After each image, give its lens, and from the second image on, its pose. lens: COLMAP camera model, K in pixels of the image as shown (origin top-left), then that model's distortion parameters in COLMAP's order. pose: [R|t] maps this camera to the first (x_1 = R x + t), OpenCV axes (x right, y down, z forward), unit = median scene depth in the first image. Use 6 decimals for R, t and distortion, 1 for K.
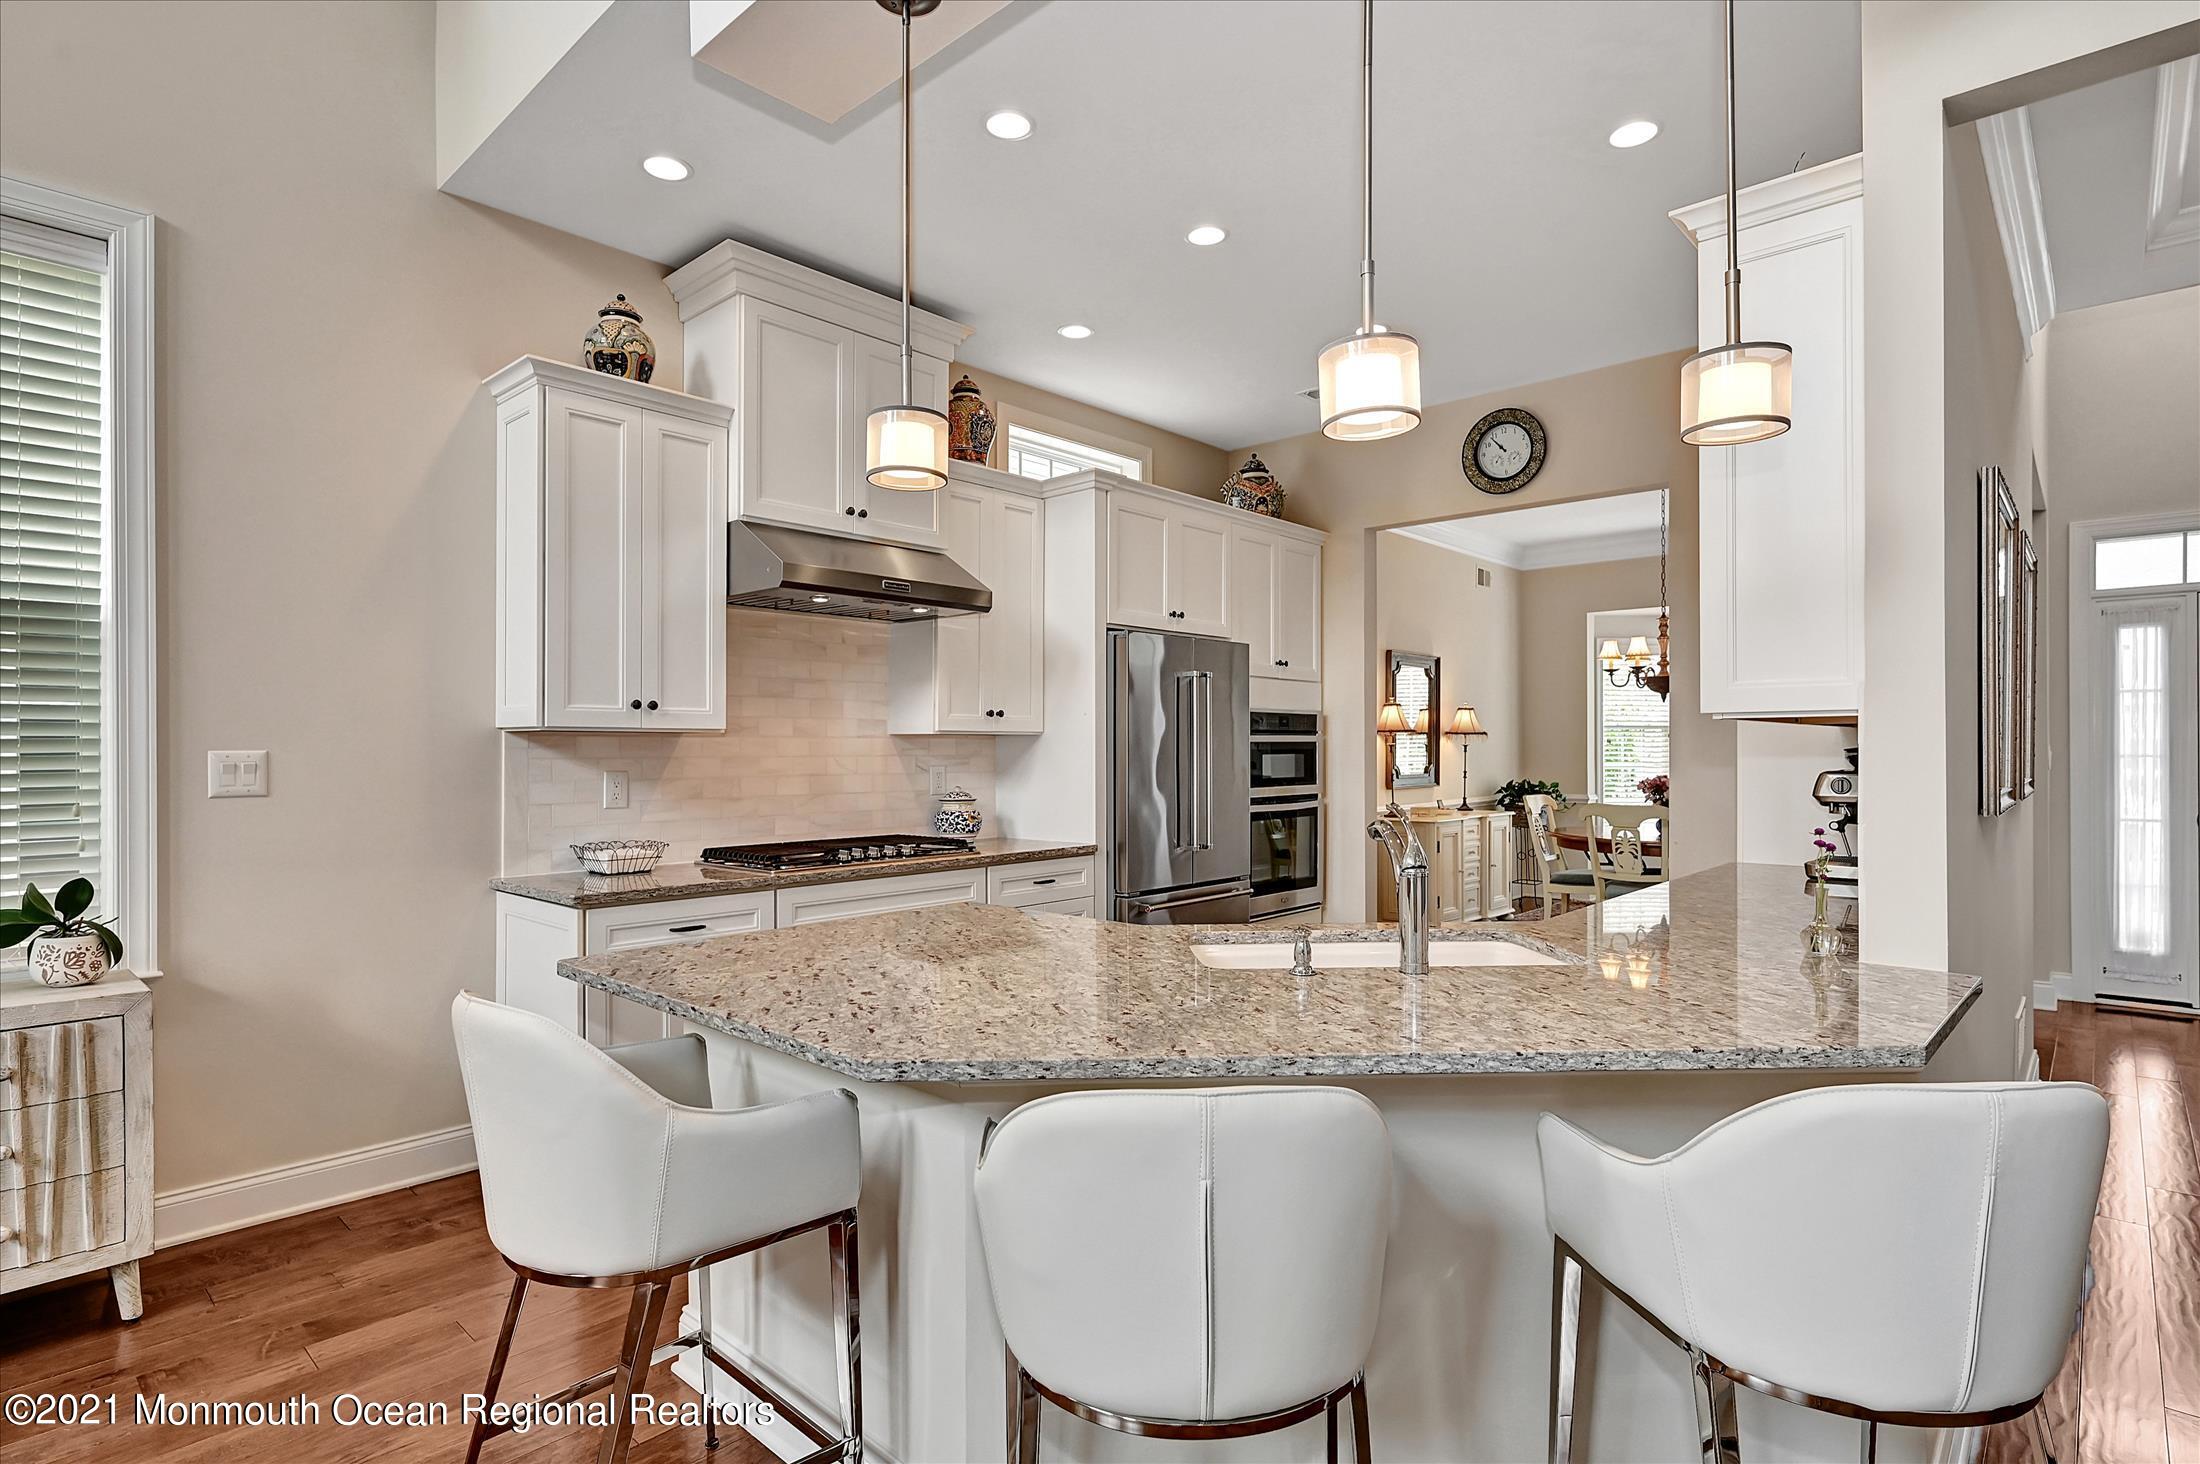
lens RADIAL K [[1092.1, 0, 1103.3], [0, 1092.1, 749.6], [0, 0, 1]] dist [-0.001753, 0.001071]
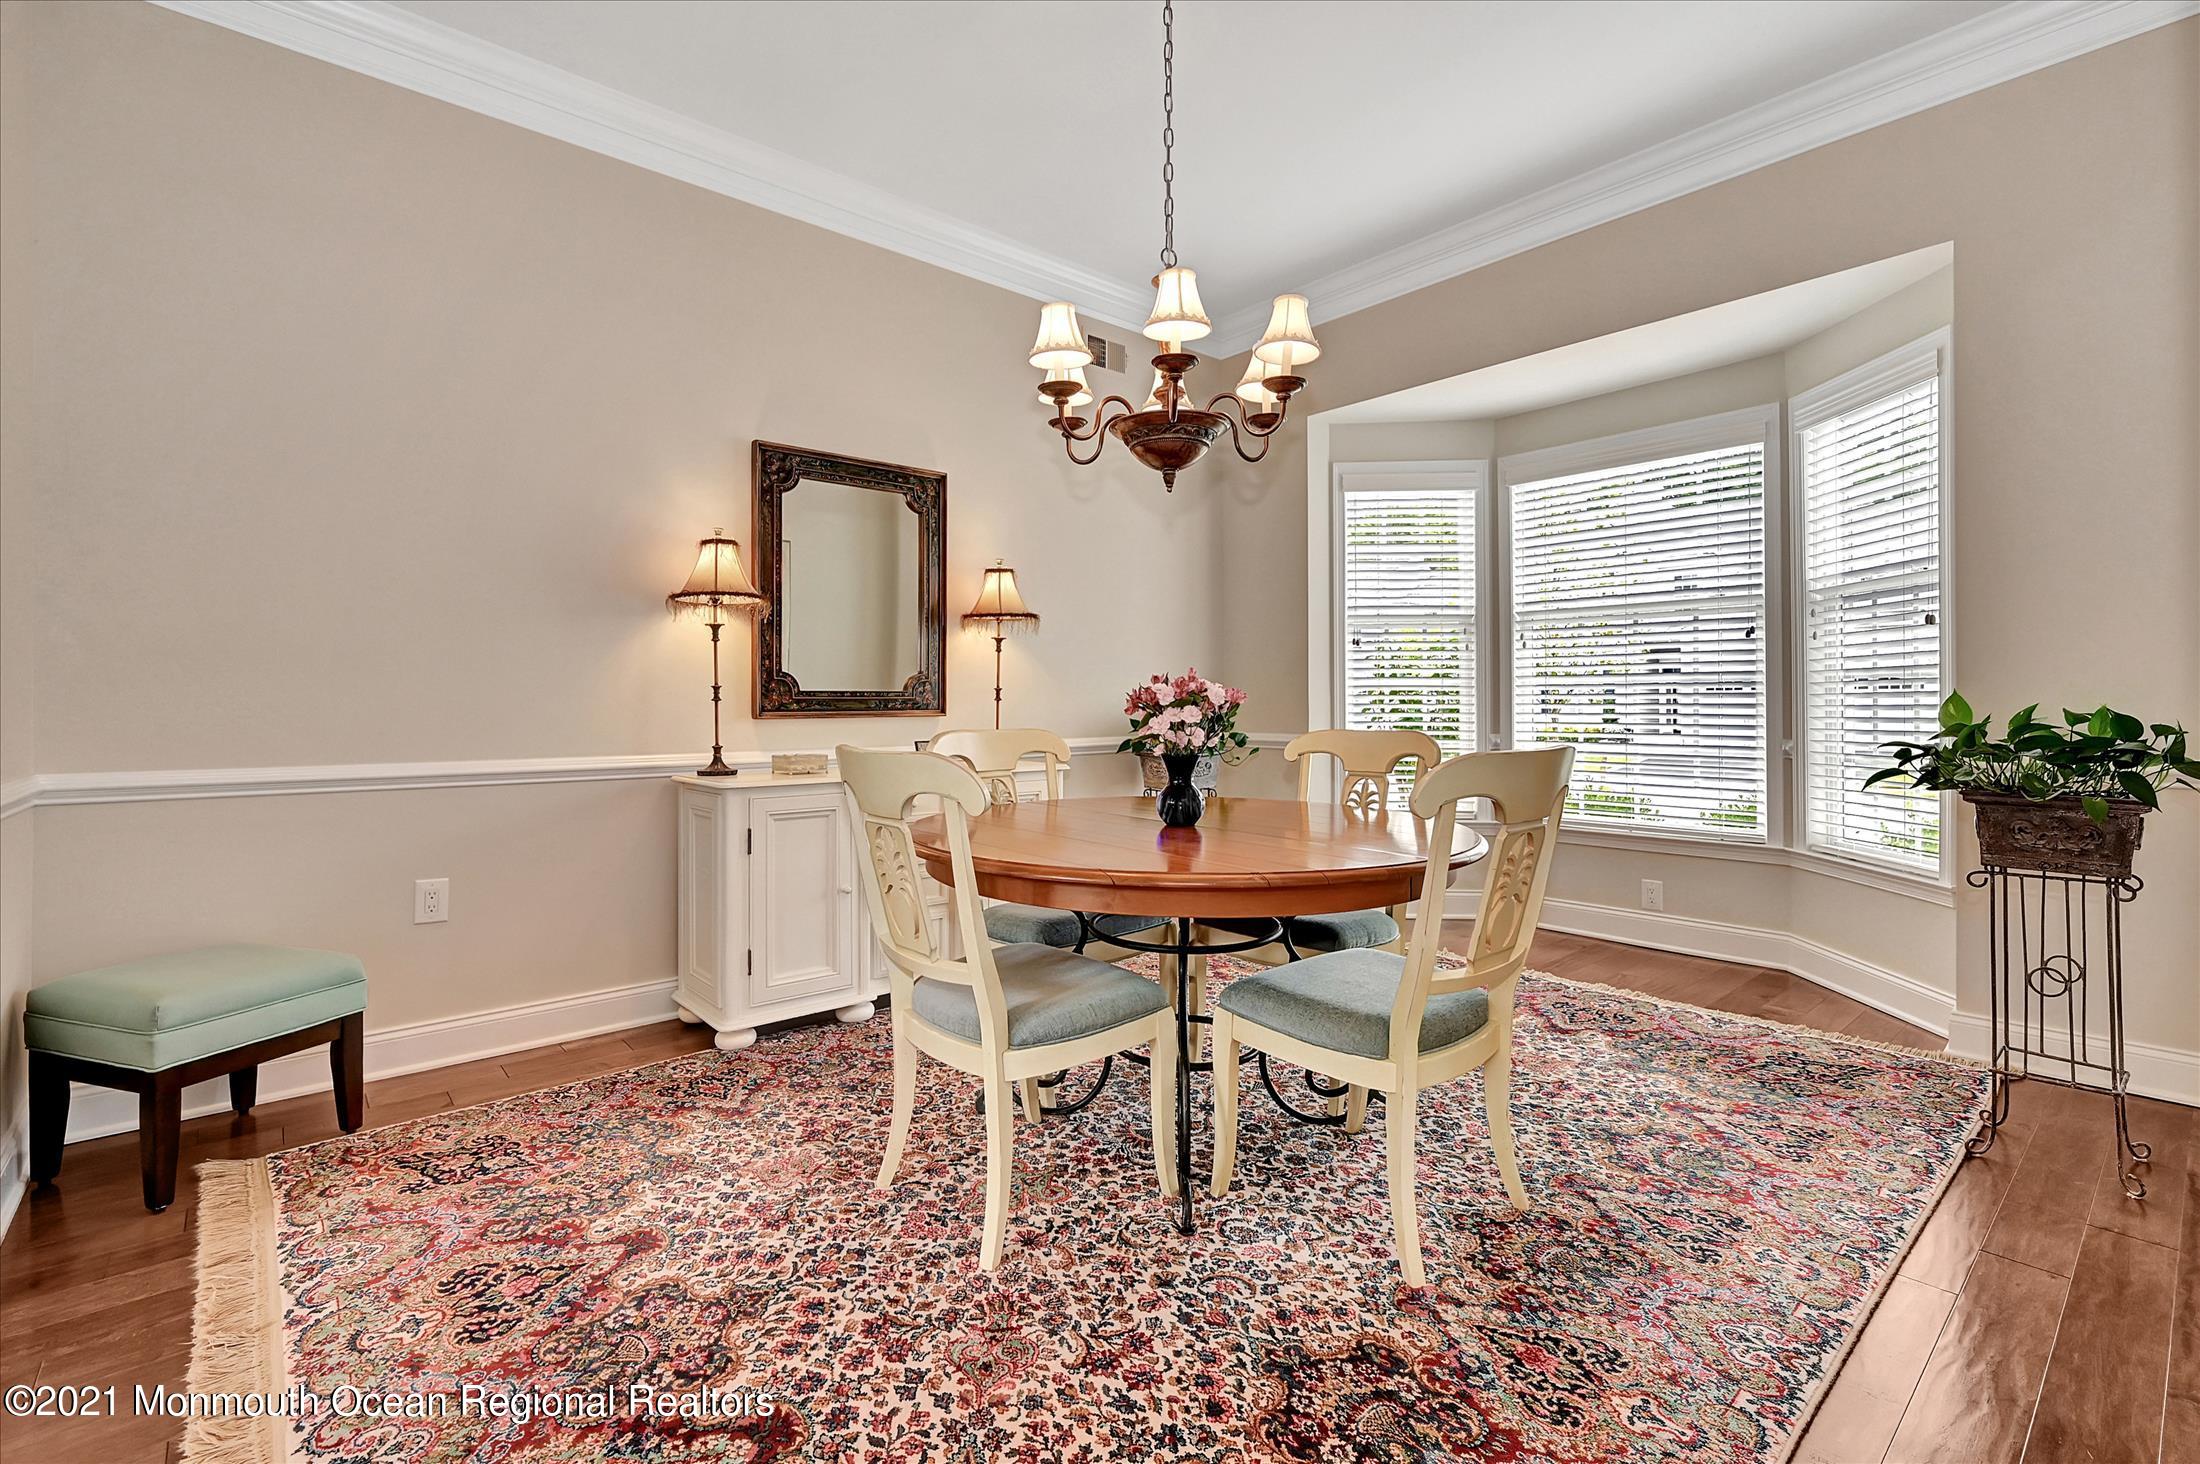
lens RADIAL K [[972.1, 0, 1090.5], [0, 972.1, 698.9], [0, 0, 1]] dist [0.000846, -0.000653]
pose [[0.992664, -0.000666, -0.120907, 0.846774], [0.000340, 0.999996, -0.002714, 0.051981], [0.120908, 0.002653, 0.992660, 1.038452]]
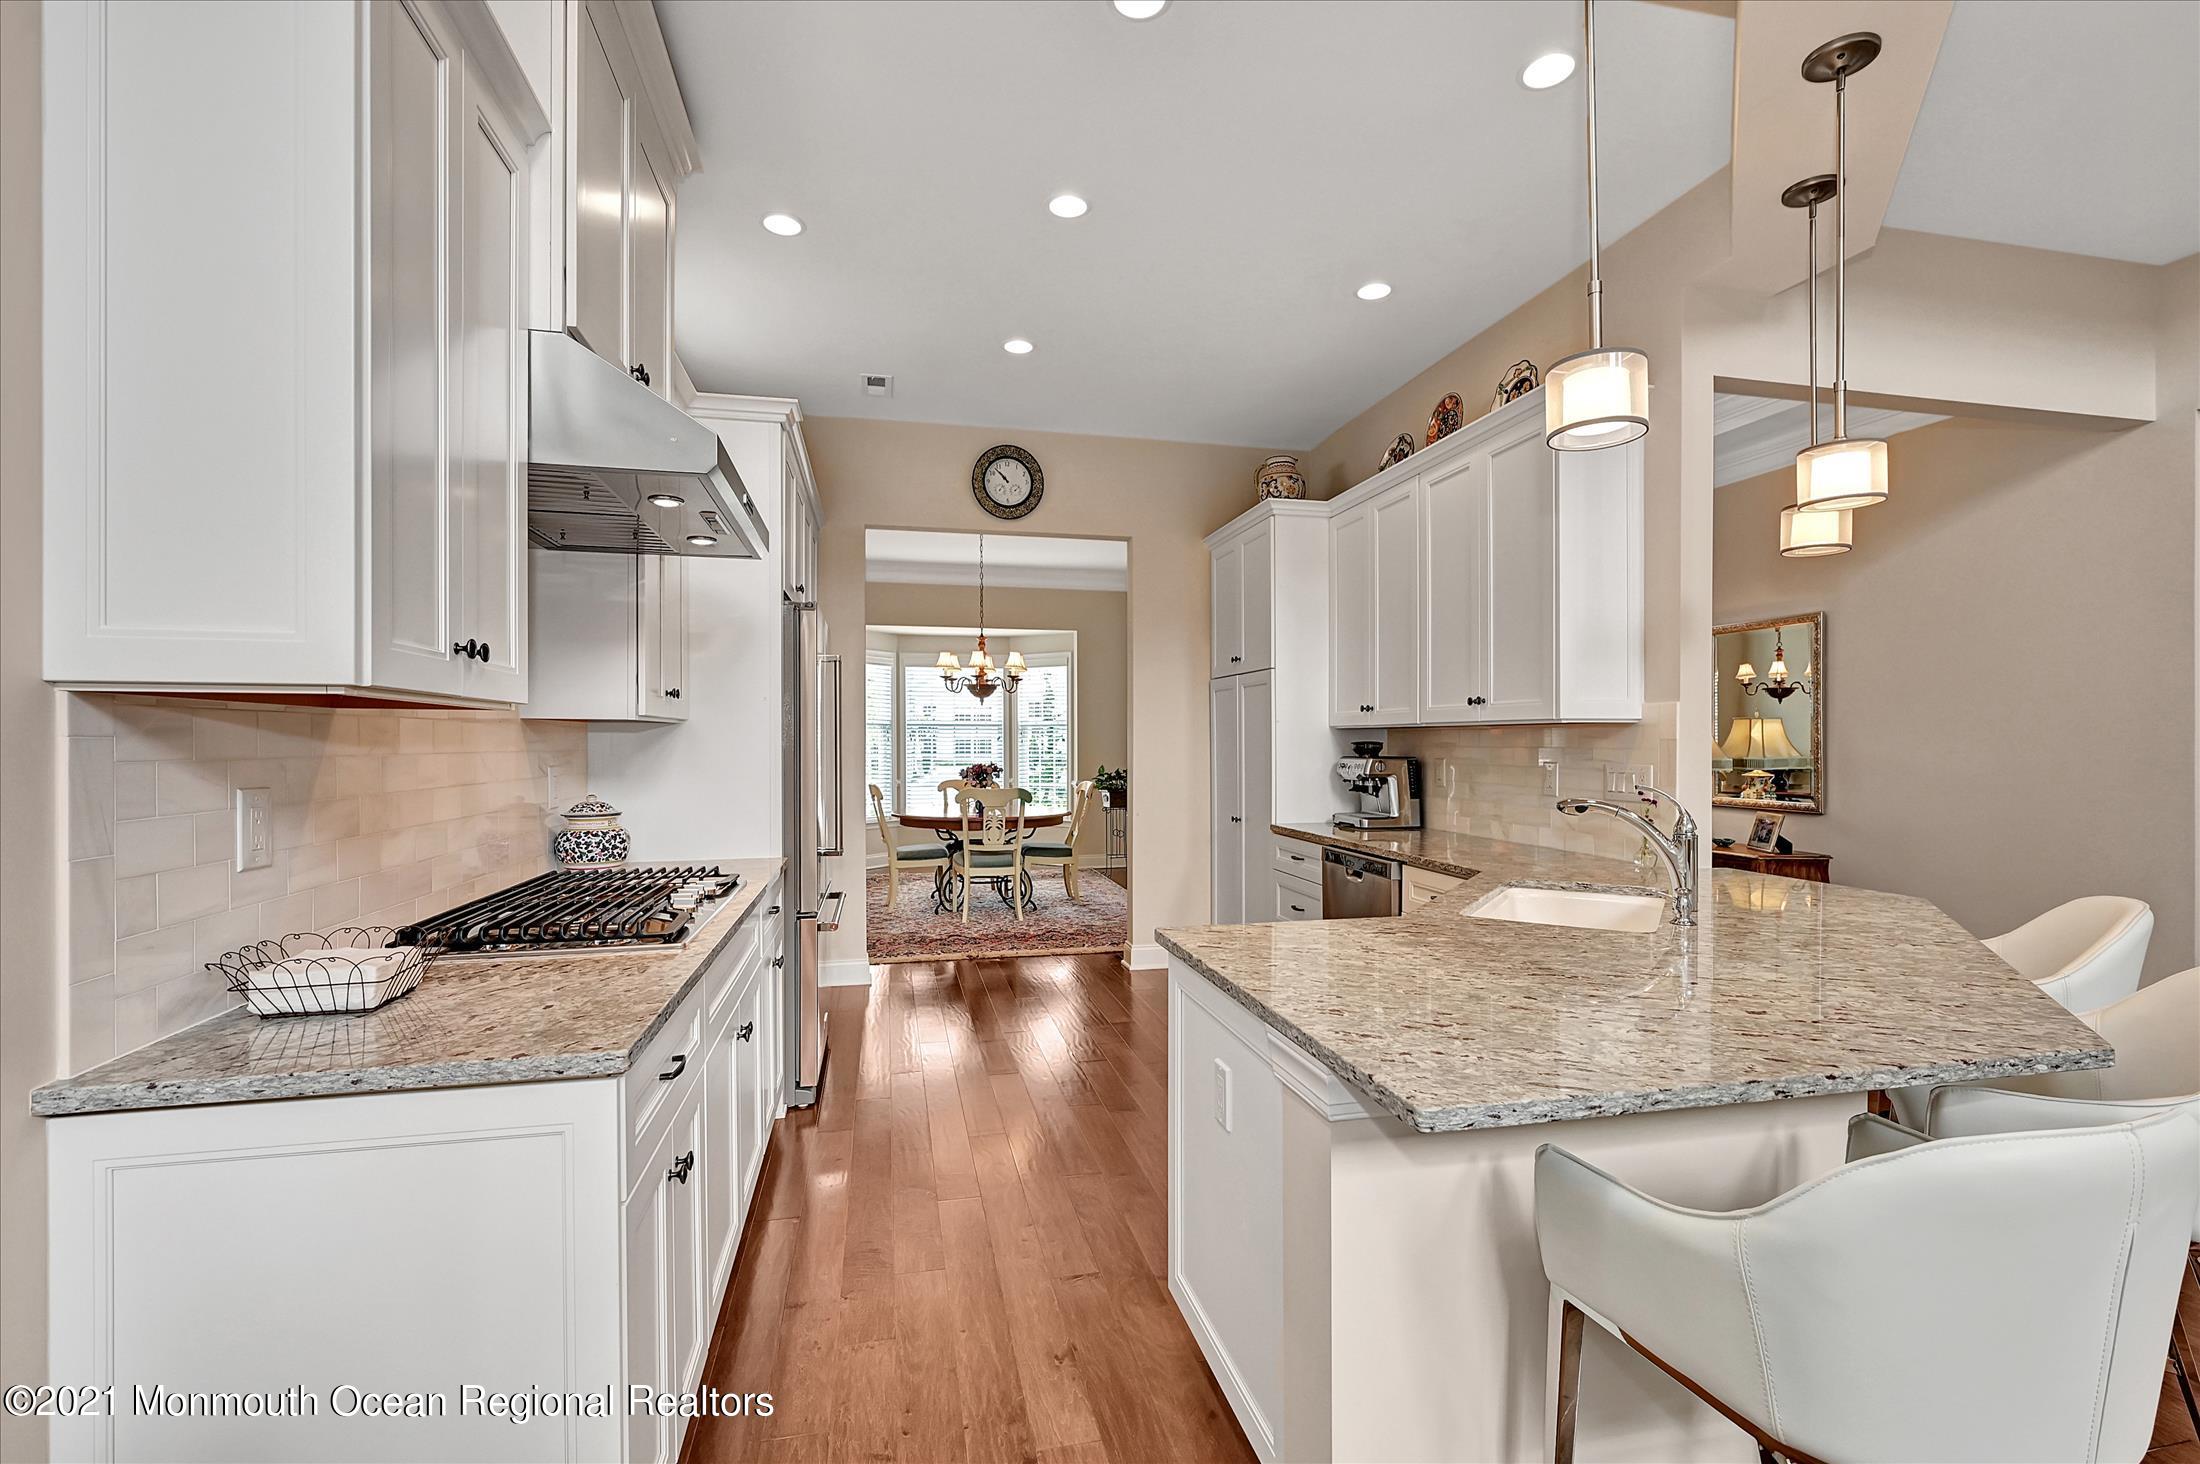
lens RADIAL K [[972.1, 0, 1085.1], [0, 972.1, 738.2], [0, 0, 1]] dist [0.000846, -0.000653]
pose [[0.584837, 0.004432, 0.811139, -0.501981], [0.001033, 0.999980, -0.006209, 0.001484], [-0.811150, 0.004469, 0.584821, 0.415460]]
